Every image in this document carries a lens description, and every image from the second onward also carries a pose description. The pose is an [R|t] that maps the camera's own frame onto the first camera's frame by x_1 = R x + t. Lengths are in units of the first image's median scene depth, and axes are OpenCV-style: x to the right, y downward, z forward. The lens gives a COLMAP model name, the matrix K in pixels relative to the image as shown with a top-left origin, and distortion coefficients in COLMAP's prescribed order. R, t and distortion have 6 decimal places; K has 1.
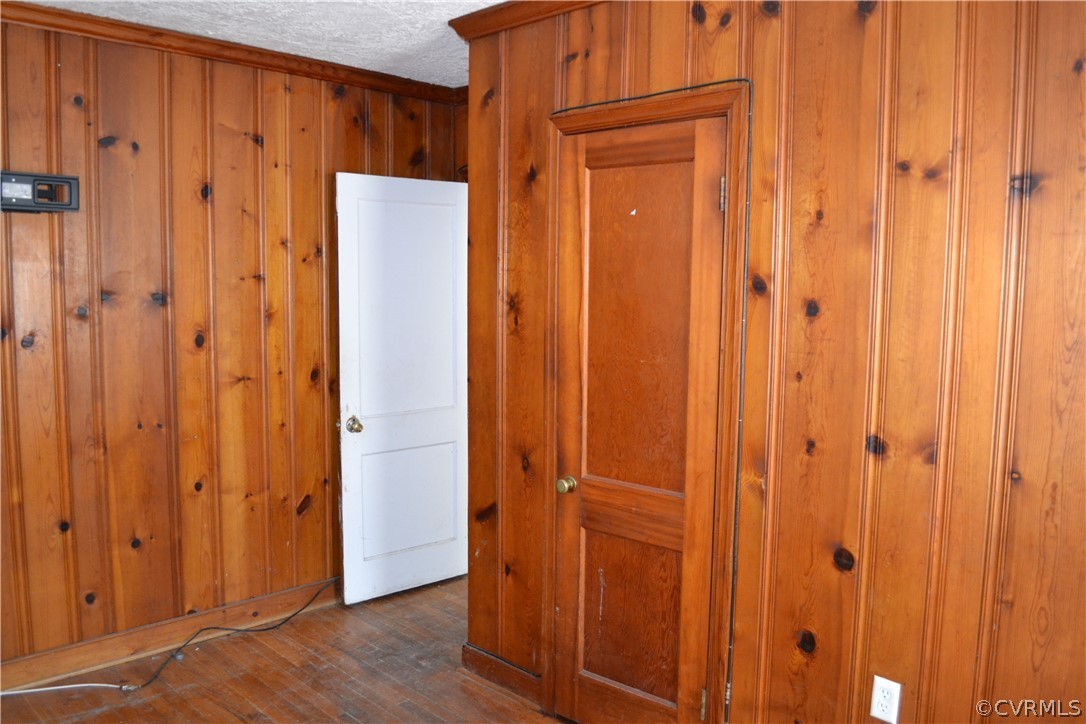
lens RADIAL K [[870.6, 0, 539.7], [0, 870.6, 363.5], [0, 0, 1]] dist [-0.081250, 0.010763]
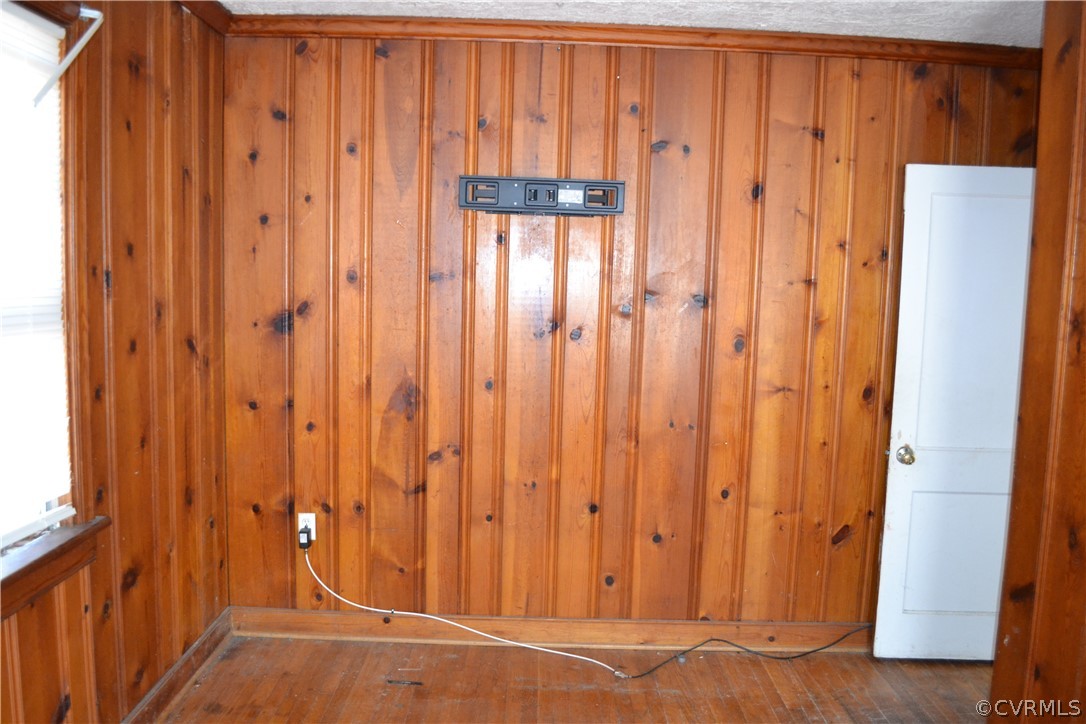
lens RADIAL K [[870.6, 0, 542.6], [0, 870.6, 364.7], [0, 0, 1]] dist [-0.081250, 0.010763]
pose [[0.709924, 0.081079, -0.699596, 0.137938], [-0.087490, 0.995809, 0.026626, -0.011815], [0.698823, 0.042305, 0.714043, 0.151185]]
